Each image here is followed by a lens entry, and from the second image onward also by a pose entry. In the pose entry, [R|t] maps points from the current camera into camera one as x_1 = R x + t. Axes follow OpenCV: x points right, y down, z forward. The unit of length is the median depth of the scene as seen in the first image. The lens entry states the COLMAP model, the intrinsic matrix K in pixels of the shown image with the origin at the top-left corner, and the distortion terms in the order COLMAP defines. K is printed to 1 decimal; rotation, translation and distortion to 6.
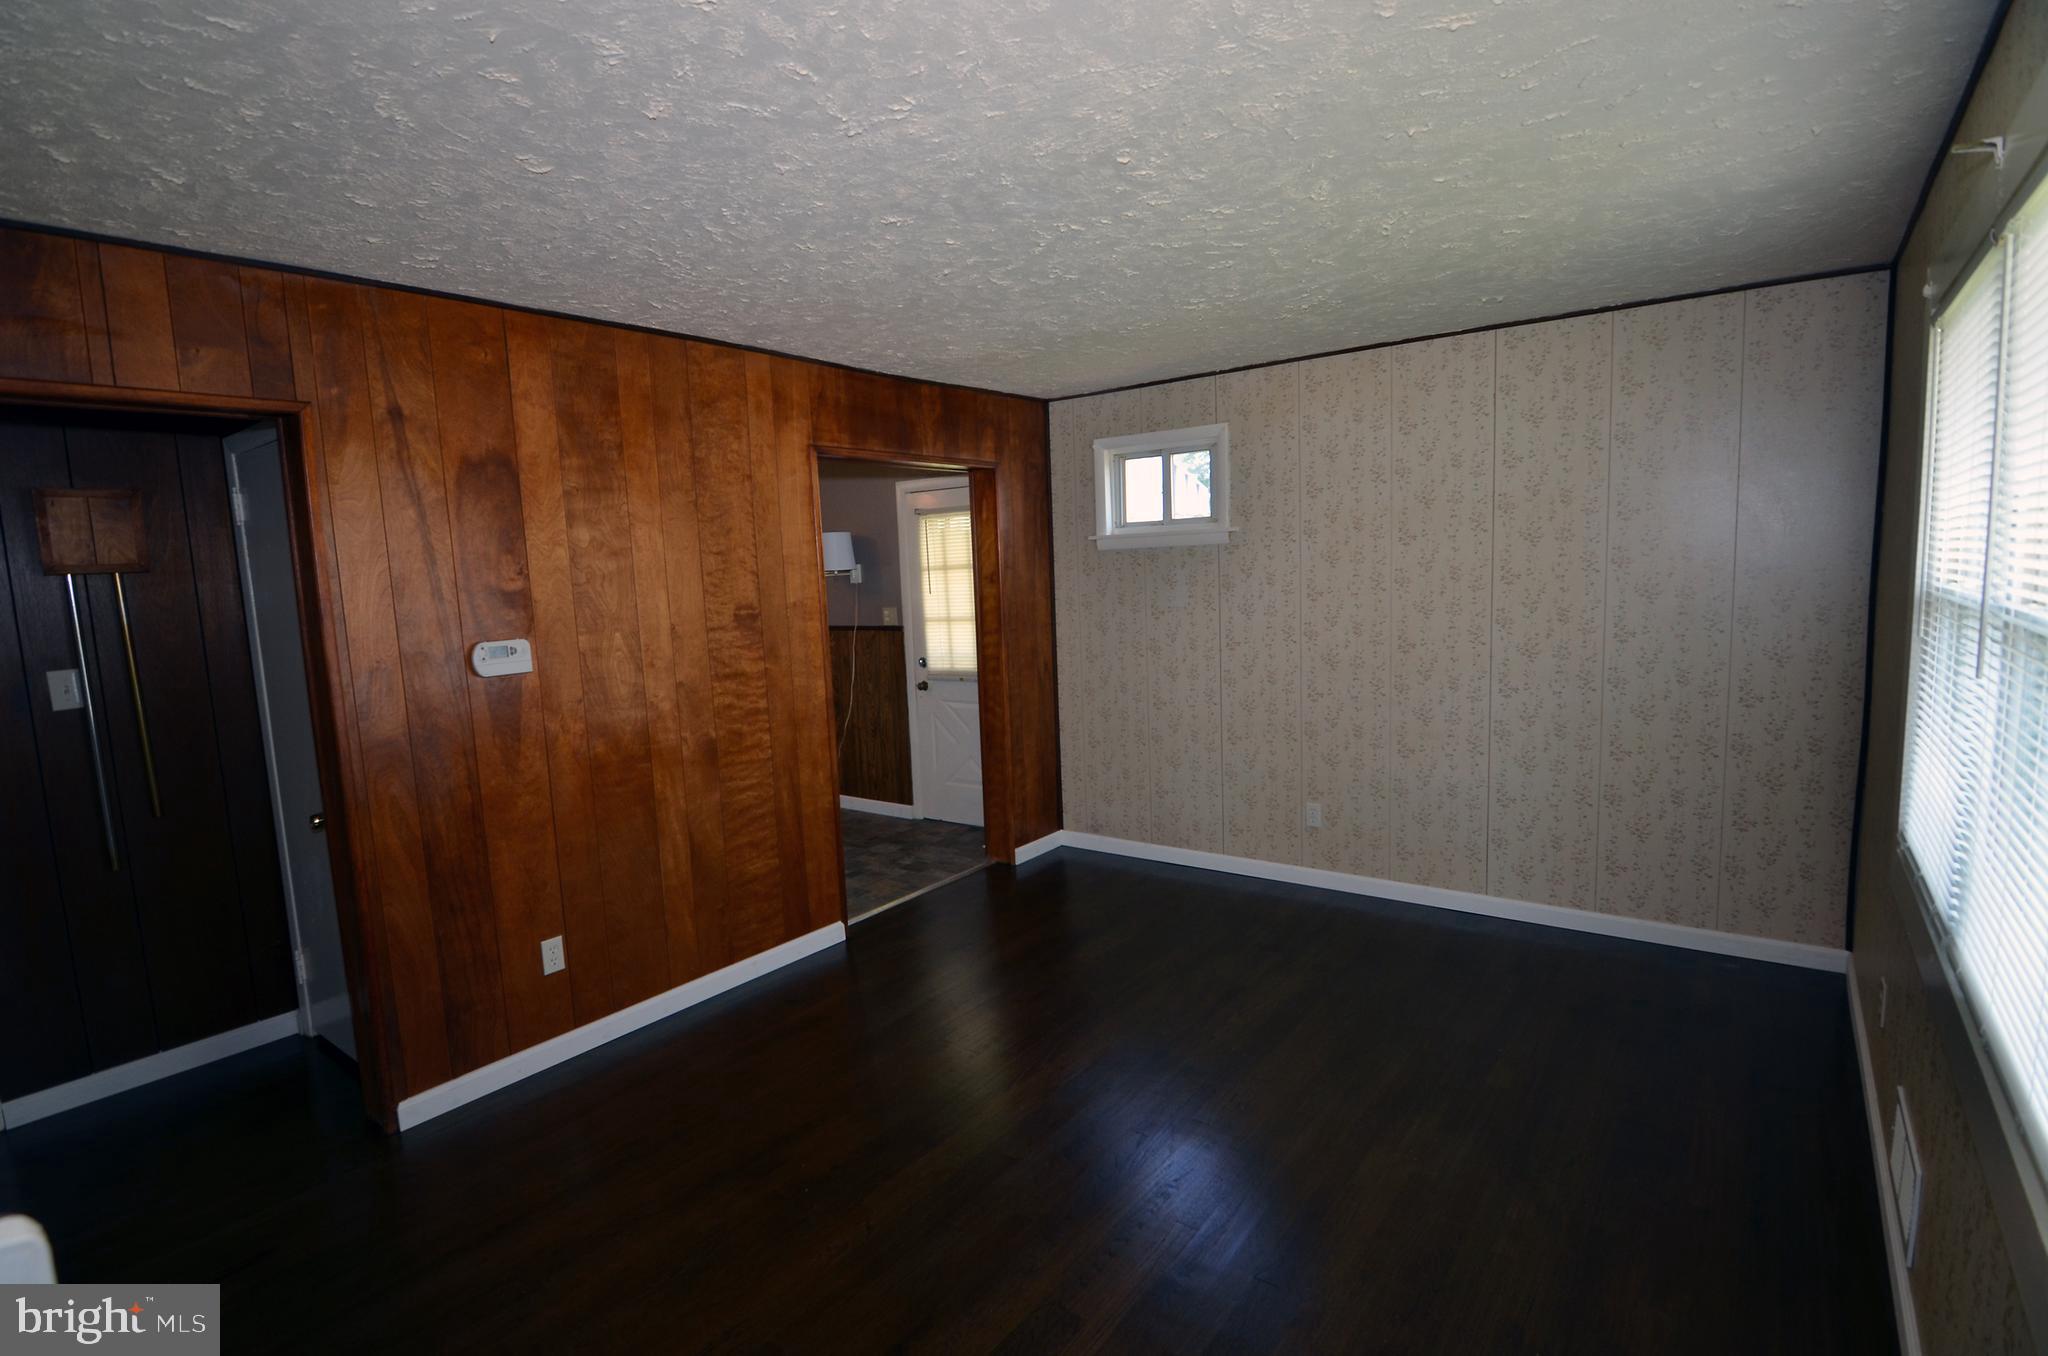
lens RADIAL K [[986.0, 0, 1009.9], [0, 986.0, 690.2], [0, 0, 1]] dist [-0.009821, -0.008969]
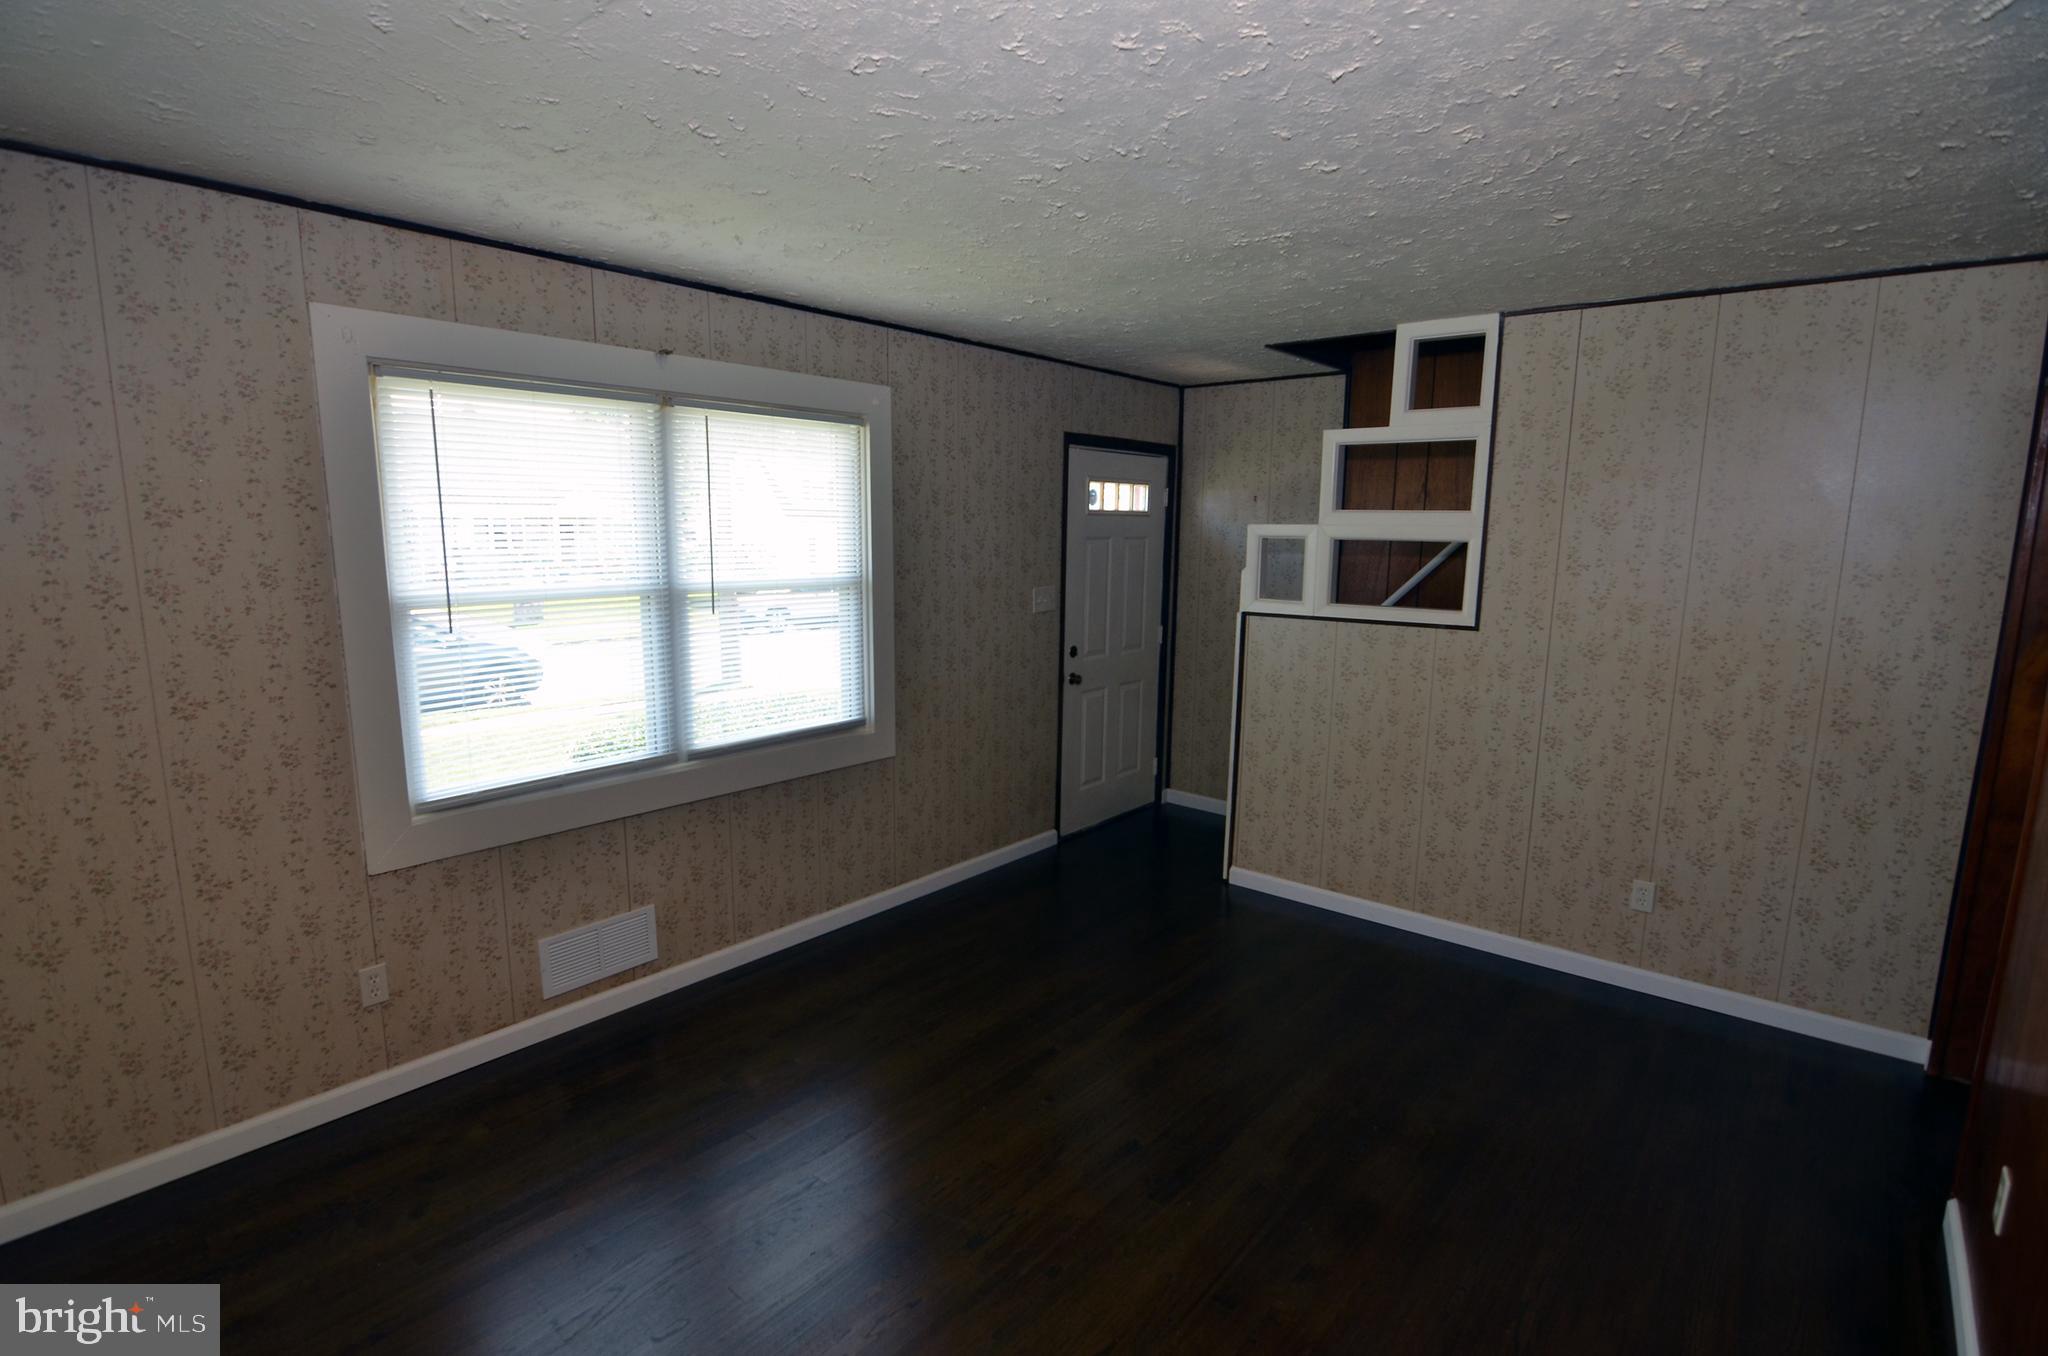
lens RADIAL K [[986.0, 0, 1009.9], [0, 986.0, 690.2], [0, 0, 1]] dist [-0.009821, -0.008969]
pose [[-0.998126, 0.033417, 0.051266, 0.100562], [0.046441, 0.959178, 0.278962, -0.215052], [-0.039852, 0.280821, -0.958933, 1.469538]]
